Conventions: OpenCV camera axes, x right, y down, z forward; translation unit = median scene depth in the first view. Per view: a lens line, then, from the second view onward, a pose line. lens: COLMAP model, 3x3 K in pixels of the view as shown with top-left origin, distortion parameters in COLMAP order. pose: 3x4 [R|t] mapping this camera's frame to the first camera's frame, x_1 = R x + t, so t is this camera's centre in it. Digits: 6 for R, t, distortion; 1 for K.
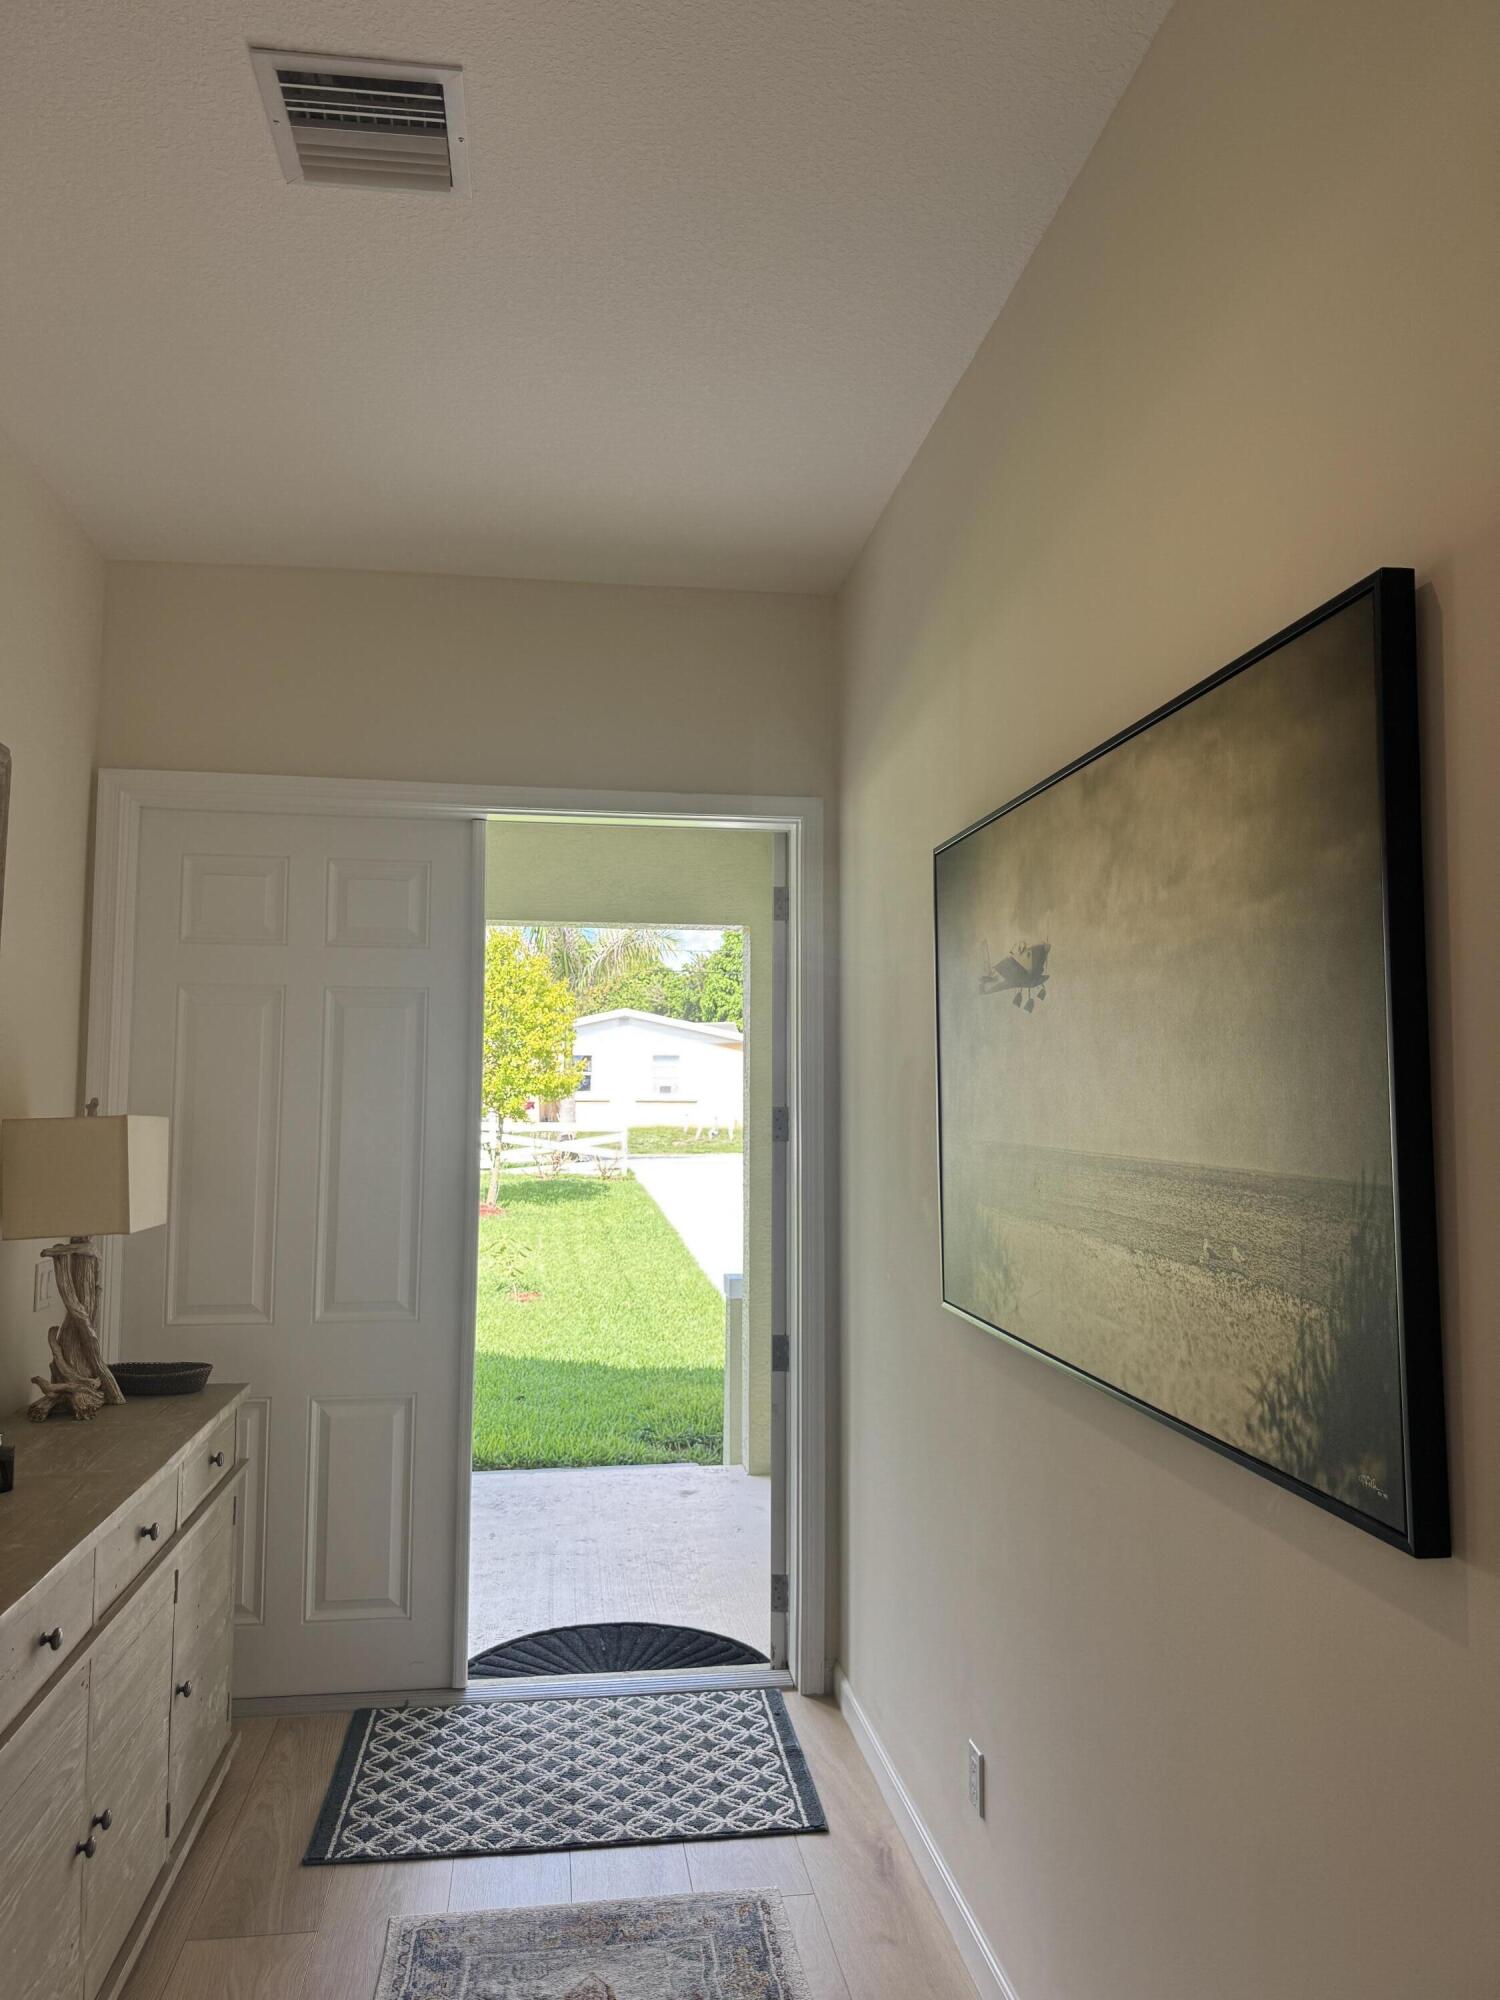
lens RADIAL K [[1377.8, 0, 750.0], [0, 1377.8, 1000.0], [0, 0, 1]] dist [0.093178, -0.183302]
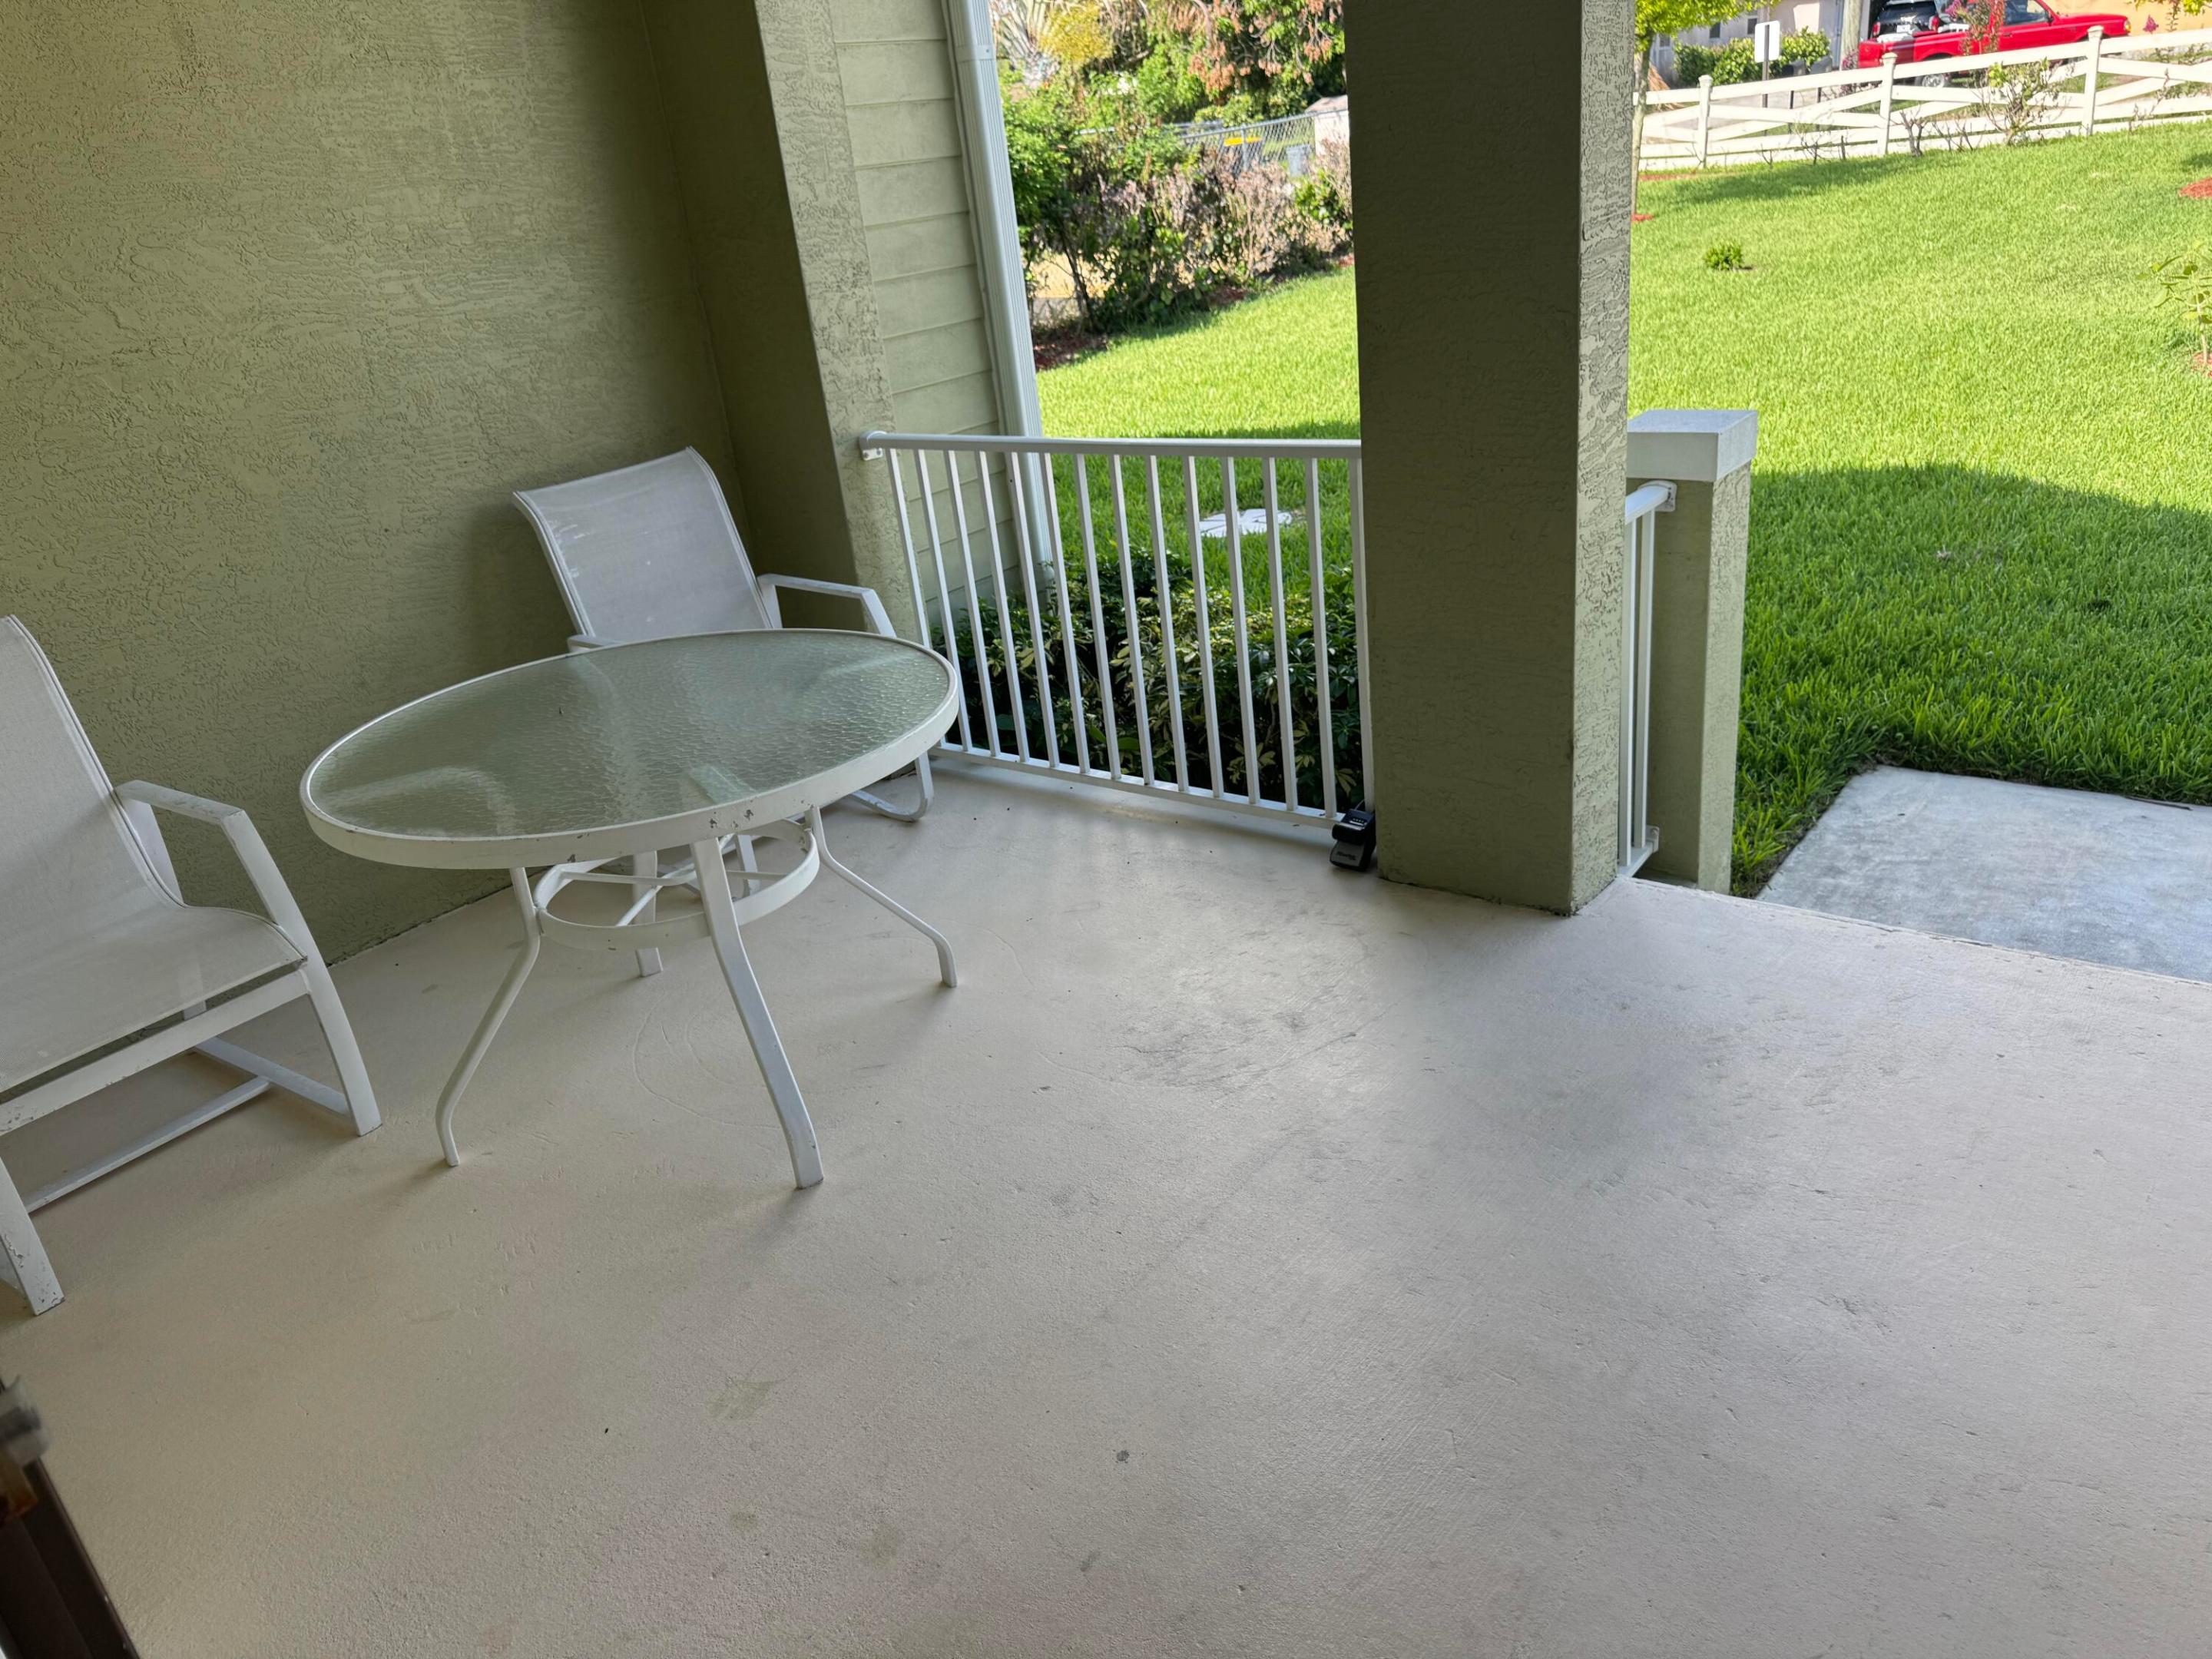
lens RADIAL K [[1559.3, 0, 1105.8], [0, 1559.3, 839.3], [0, 0, 1]] dist [0.017138, -0.026714]
pose [[0.685834, 0.202606, -0.698987, -0.000966], [0.182431, 0.881937, 0.434633, 0.020799], [0.704521, -0.425604, 0.567901, 0.152161]]
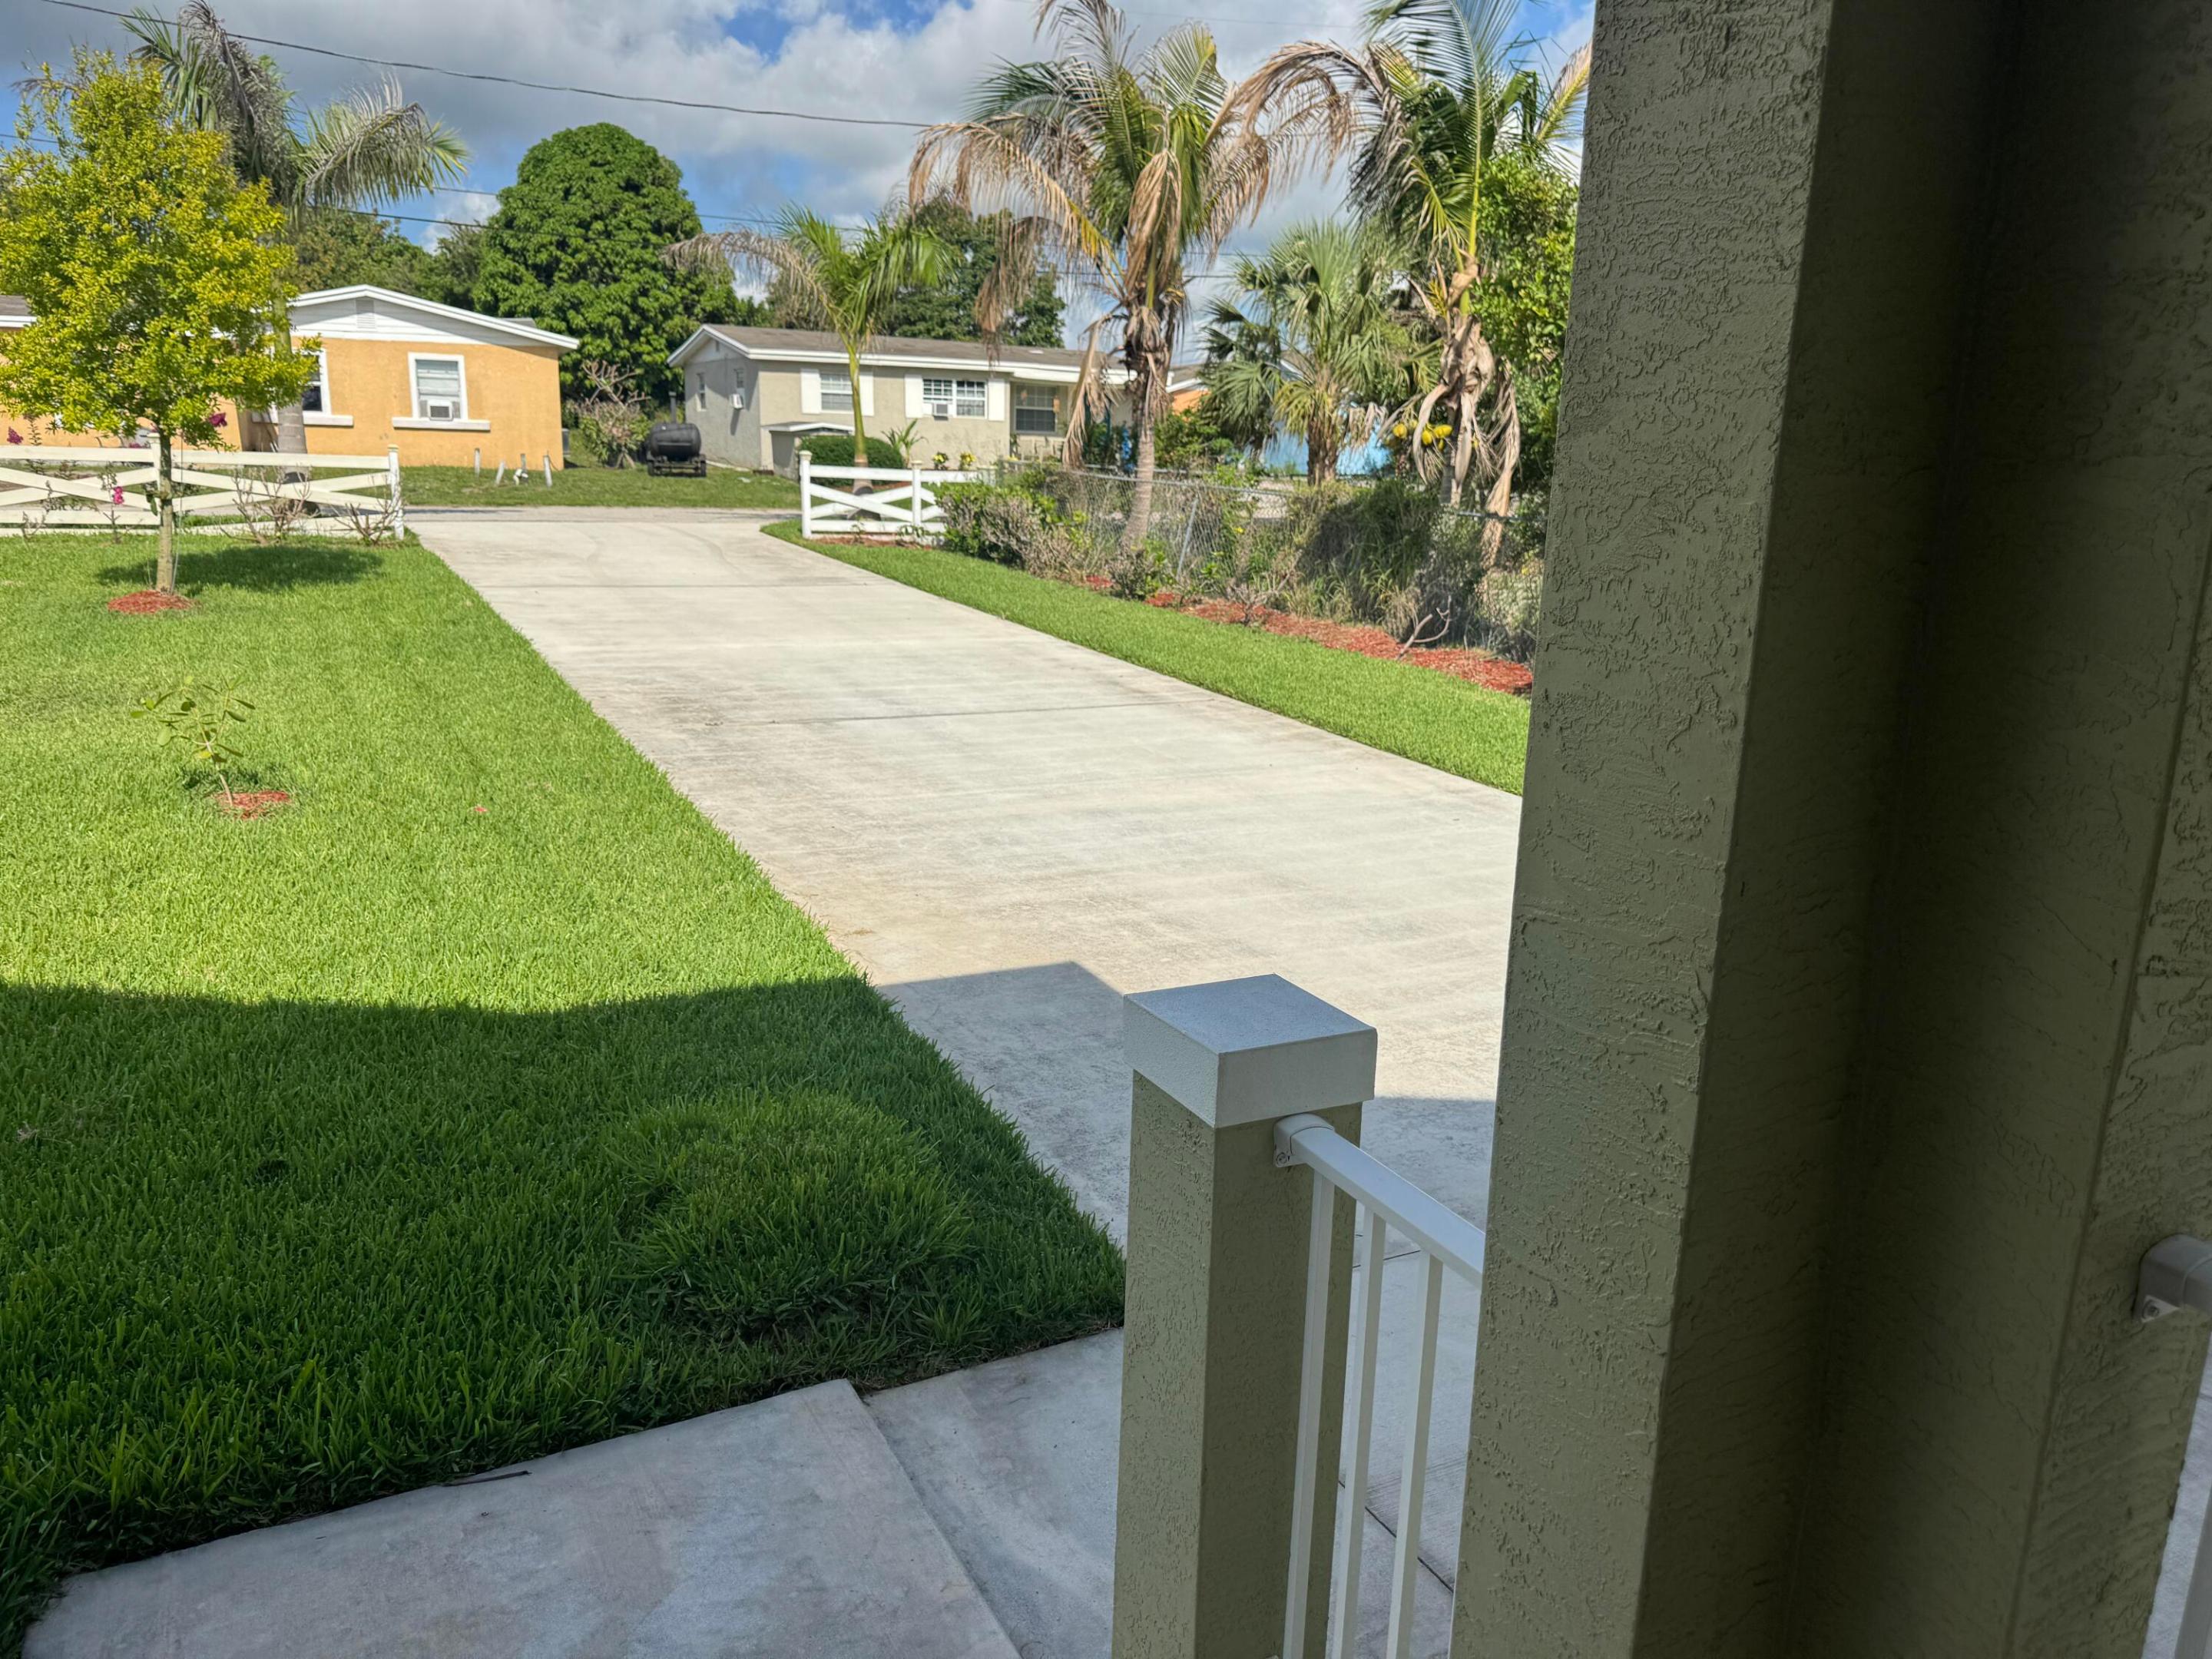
lens RADIAL K [[1559.3, 0, 1105.8], [0, 1559.3, 839.3], [0, 0, 1]] dist [0.017138, -0.026714]
pose [[0.942020, -0.058091, 0.330489, -0.033478], [-0.048422, 0.951058, 0.305194, 0.024252], [-0.332043, -0.303502, 0.893103, 0.219053]]
